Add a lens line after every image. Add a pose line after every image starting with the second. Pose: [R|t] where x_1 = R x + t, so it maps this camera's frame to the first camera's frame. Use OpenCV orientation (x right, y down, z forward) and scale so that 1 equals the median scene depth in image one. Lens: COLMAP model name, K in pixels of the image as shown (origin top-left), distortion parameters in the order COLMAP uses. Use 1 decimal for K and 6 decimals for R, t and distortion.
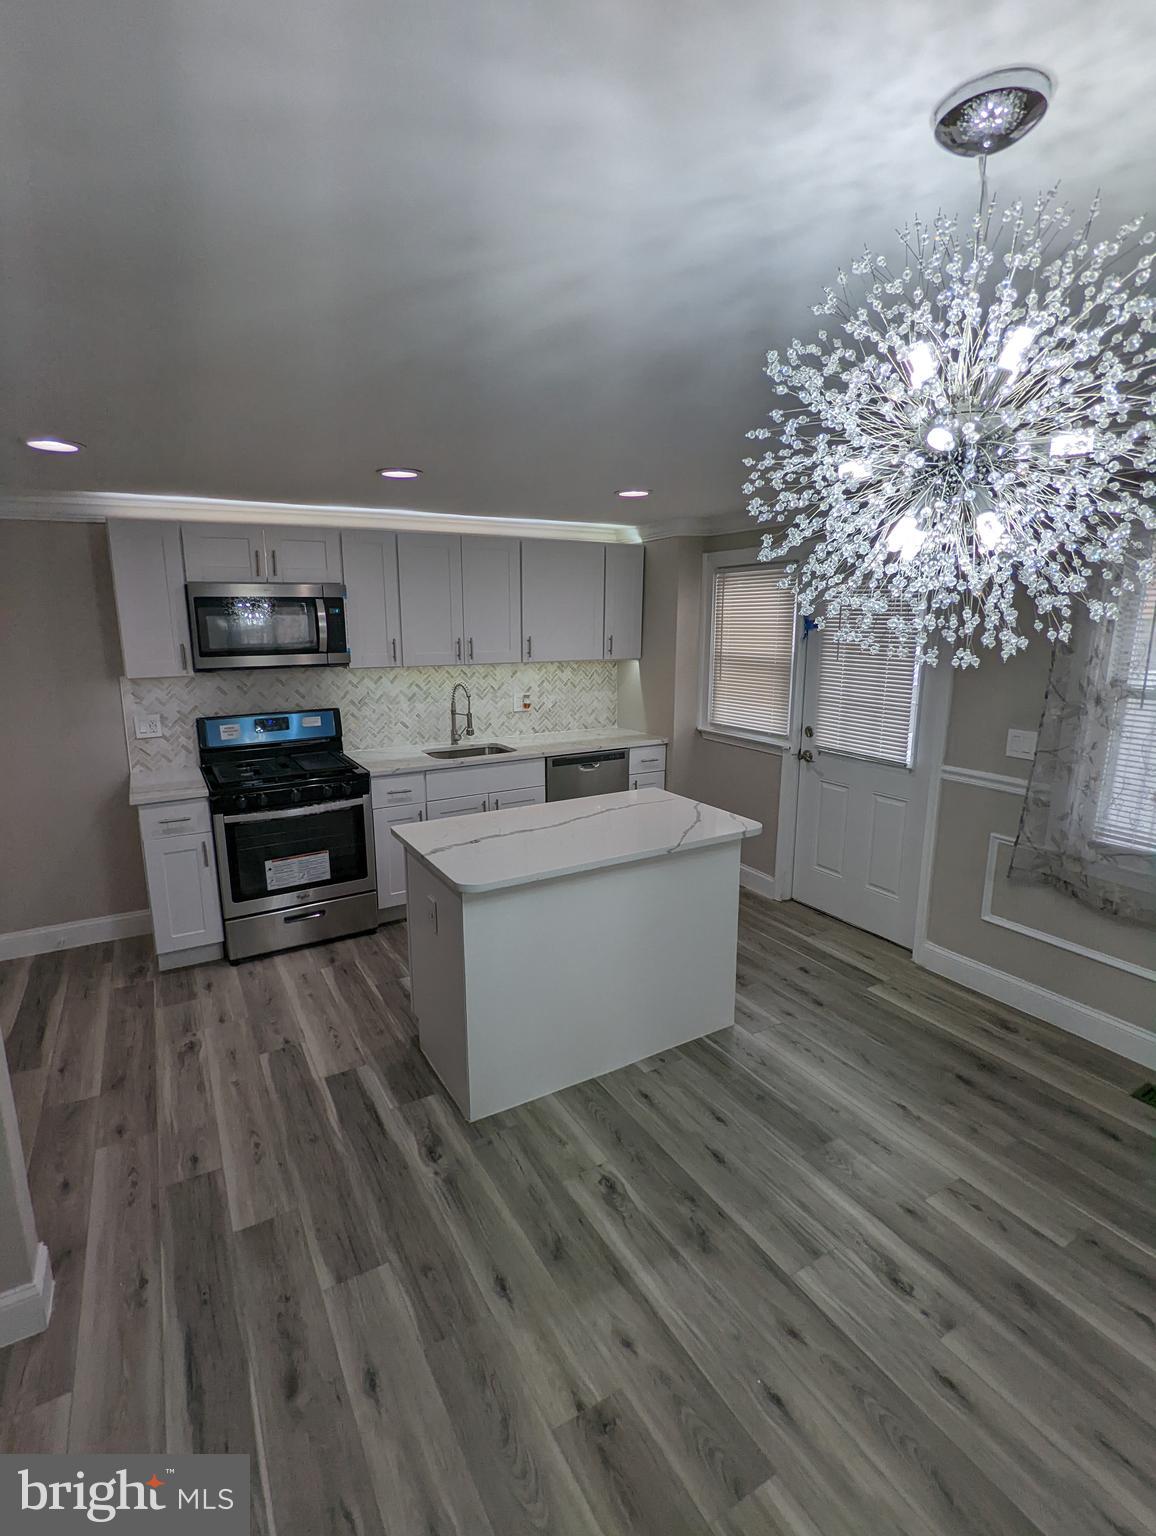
lens RADIAL K [[735.4, 0, 573.0], [0, 735.4, 762.5], [0, 0, 1]] dist [-0.000116, -0.002185]
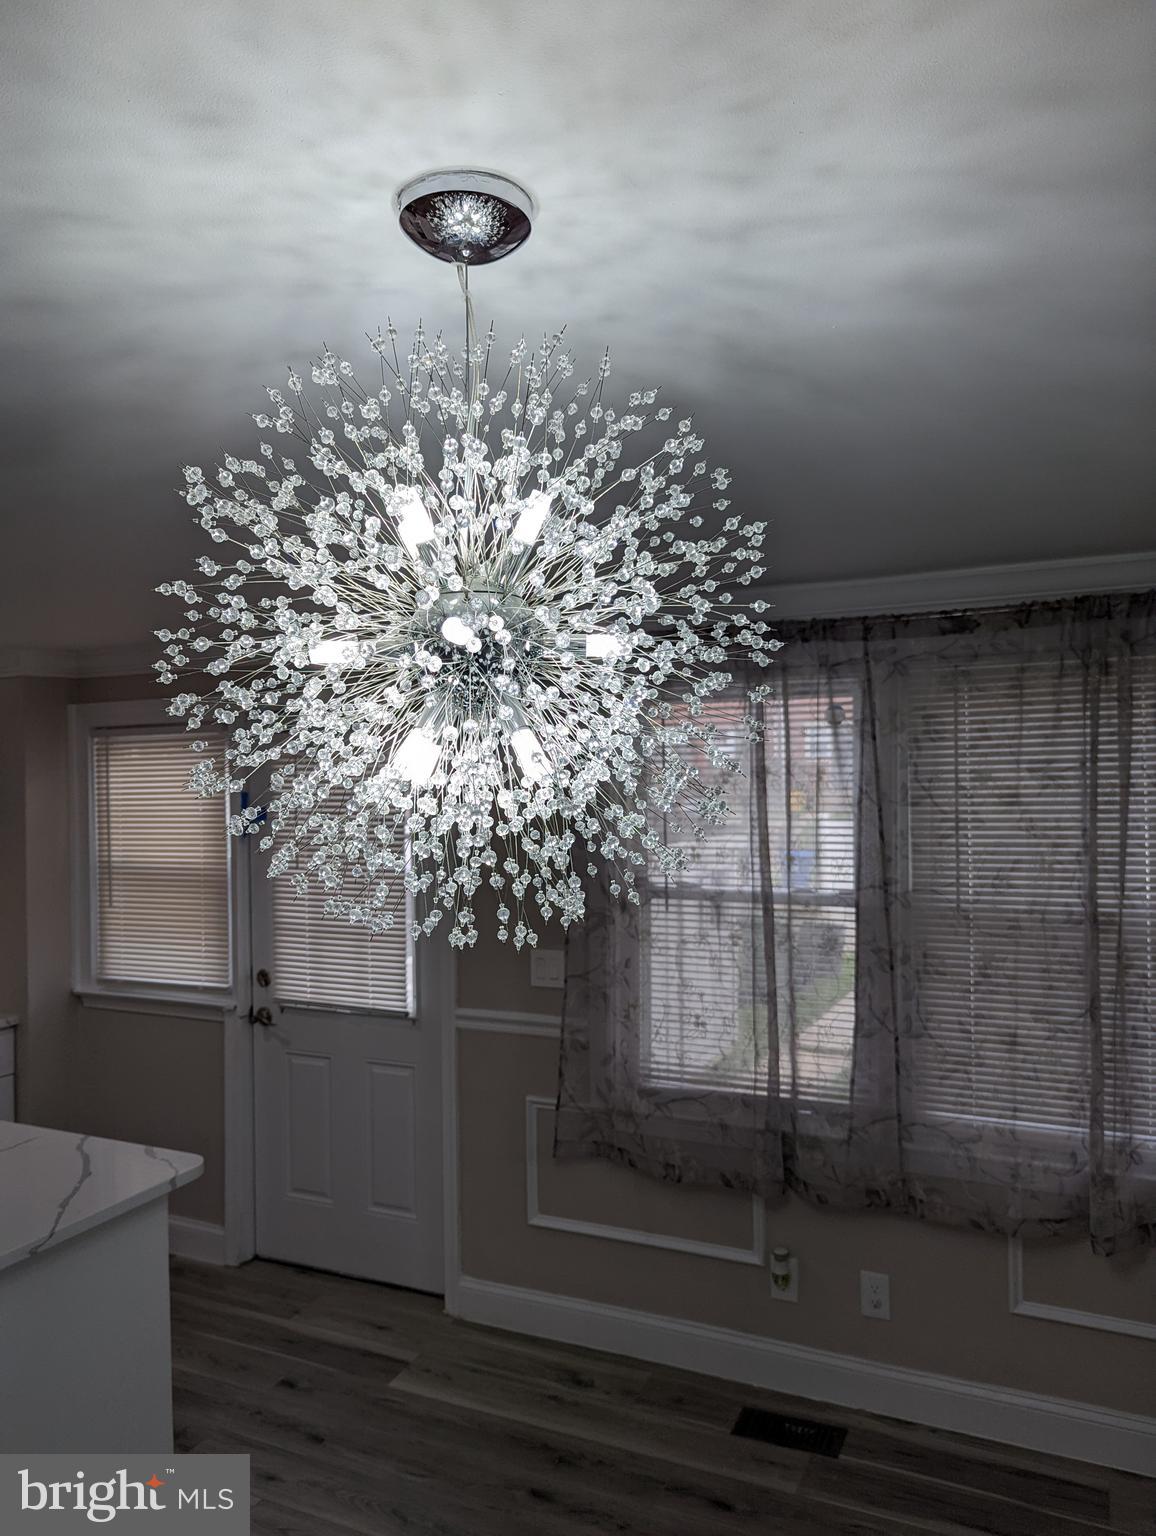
lens RADIAL K [[1091.6, 0, 581.3], [0, 1091.6, 779.7], [0, 0, 1]] dist [0.061761, -0.061517]
pose [[0.821668, -0.015142, 0.569765, 0.002364], [0.127213, 0.979302, -0.157430, -0.035294], [-0.555589, 0.201836, 0.806587, 0.038006]]
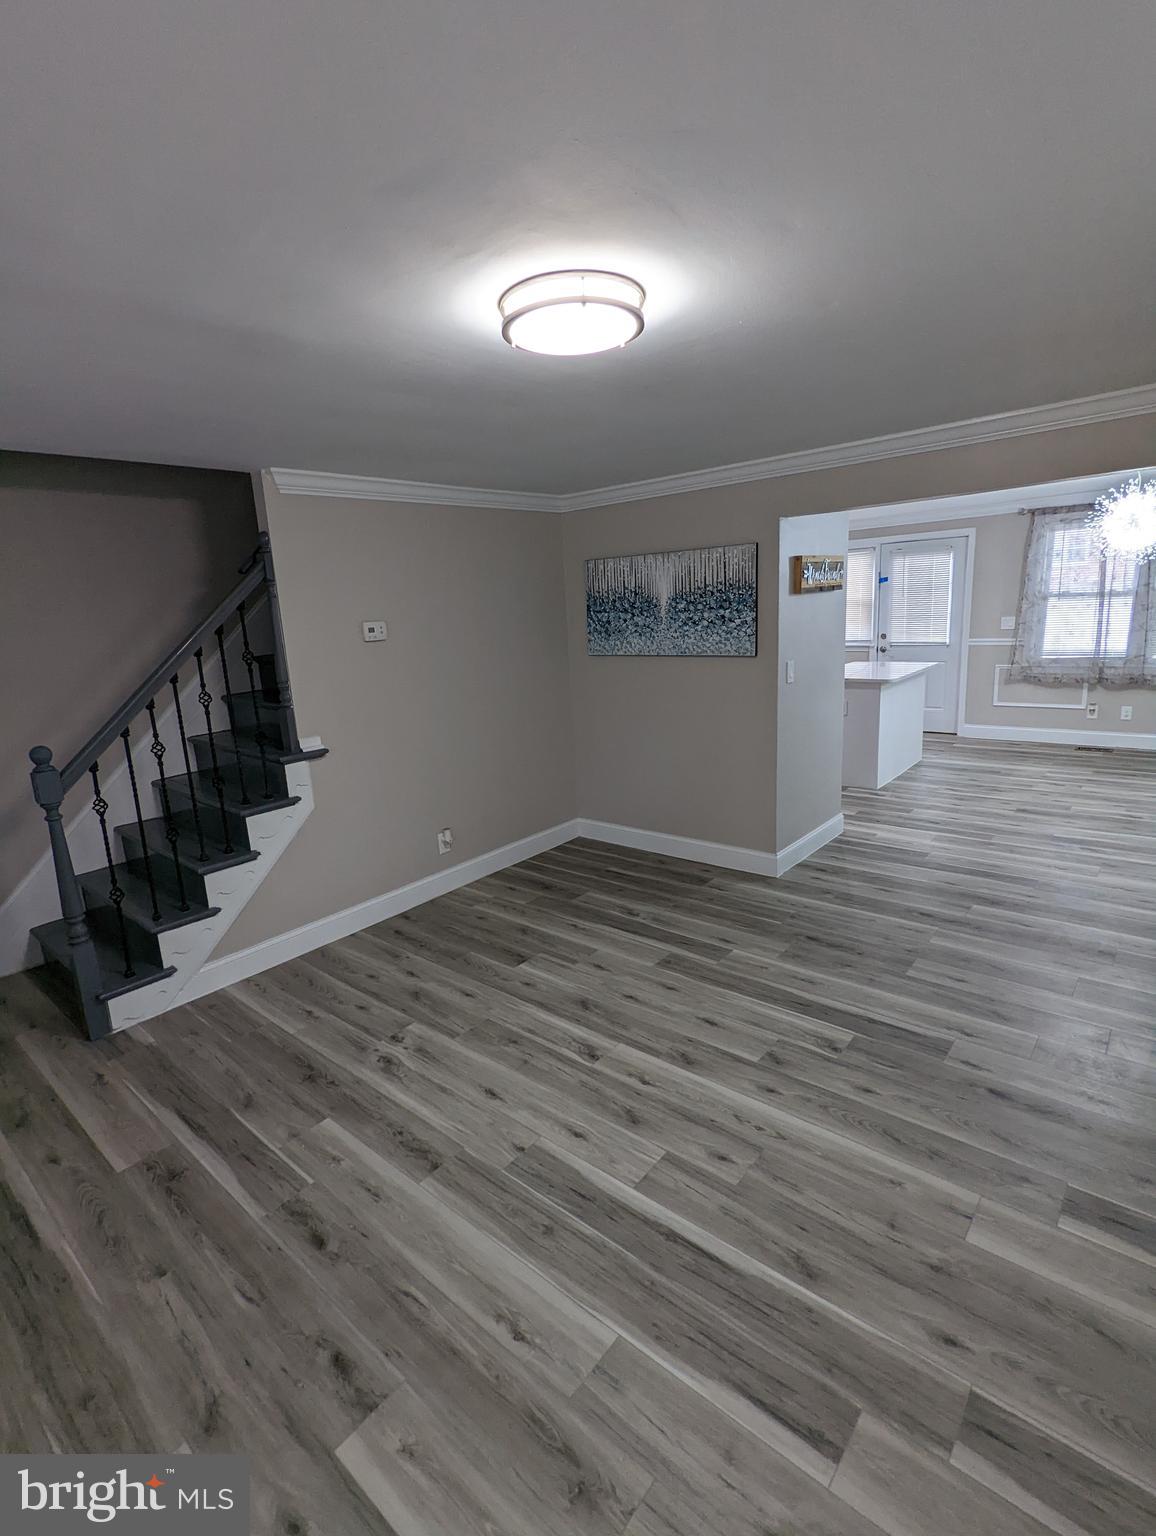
lens RADIAL K [[735.4, 0, 578.4], [0, 735.4, 764.0], [0, 0, 1]] dist [-0.000116, -0.002185]
pose [[0.938966, -0.123090, 0.321235, -1.531788], [0.120285, 0.992326, 0.028646, 0.195597], [-0.322296, 0.011742, 0.946566, -0.788448]]
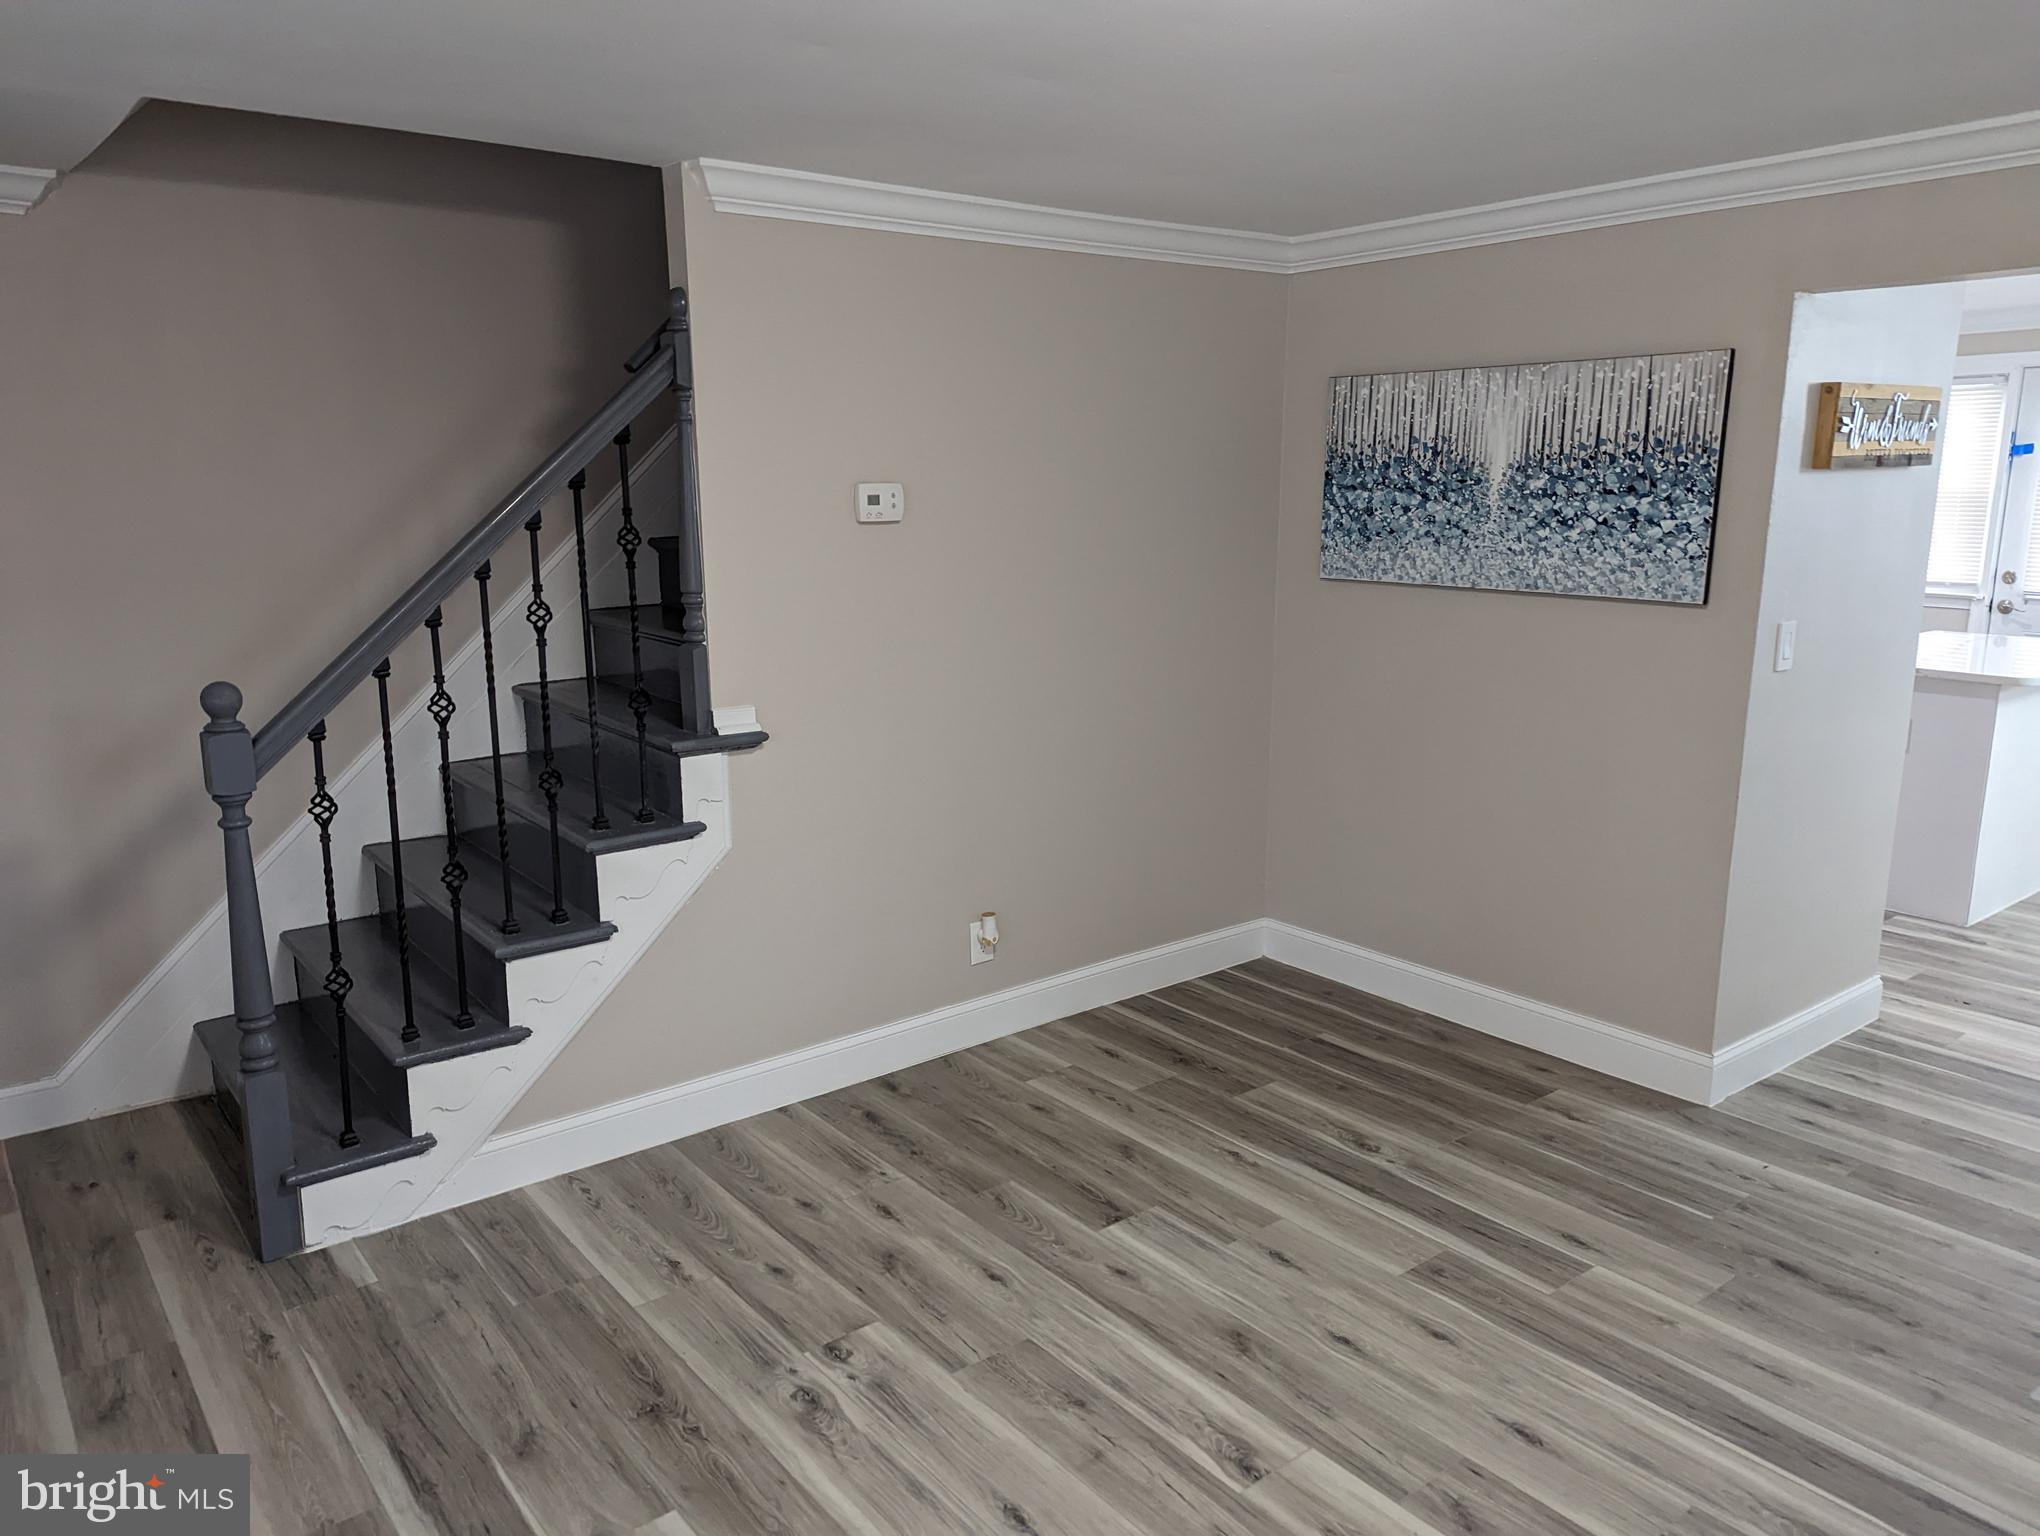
lens RADIAL K [[1453.2, 0, 1010.4], [0, 1453.2, 765.6], [0, 0, 1]] dist [0.057013, -0.059727]
pose [[0.988947, -0.031693, 0.144845, -1.505111], [0.031436, 0.999498, 0.004065, 0.185264], [-0.144901, 0.000533, 0.989446, -0.721448]]
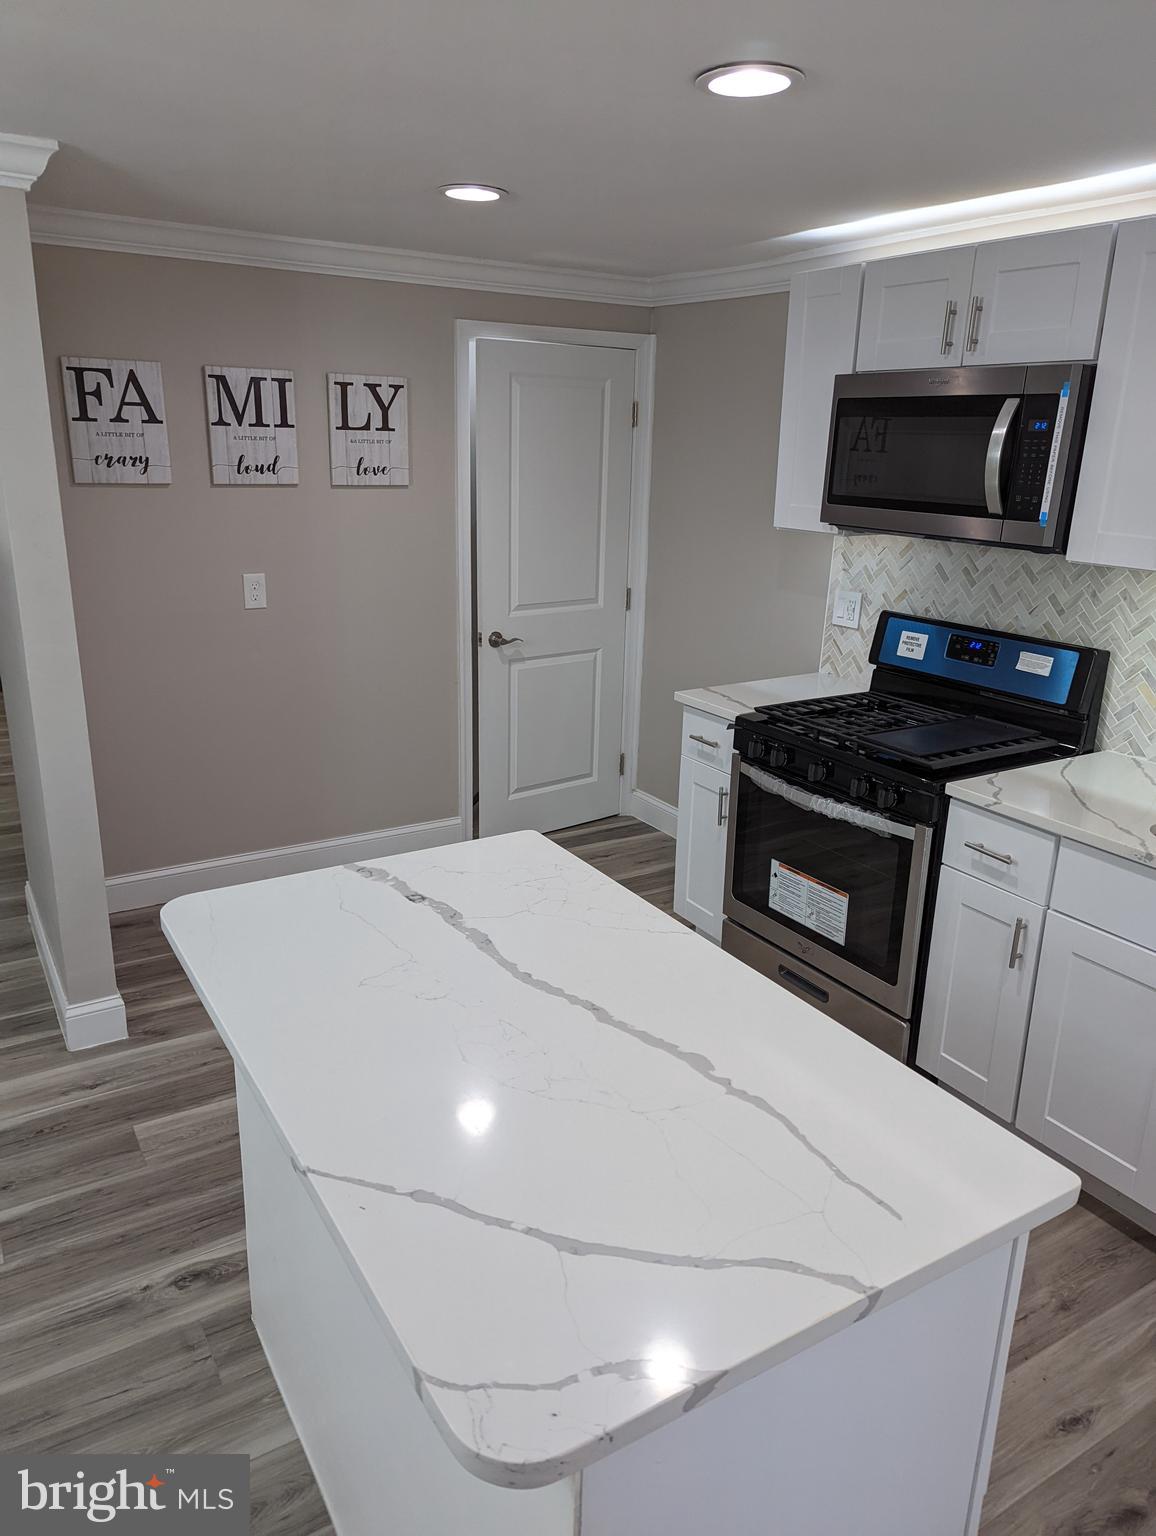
lens RADIAL K [[1091.6, 0, 570.6], [0, 1091.6, 761.9], [0, 0, 1]] dist [0.061761, -0.061517]
pose [[0.023427, 0.297023, -0.954583, 0.486175], [-0.224298, 0.932064, 0.284511, -0.187450], [0.974239, 0.207446, 0.088457, 0.925978]]
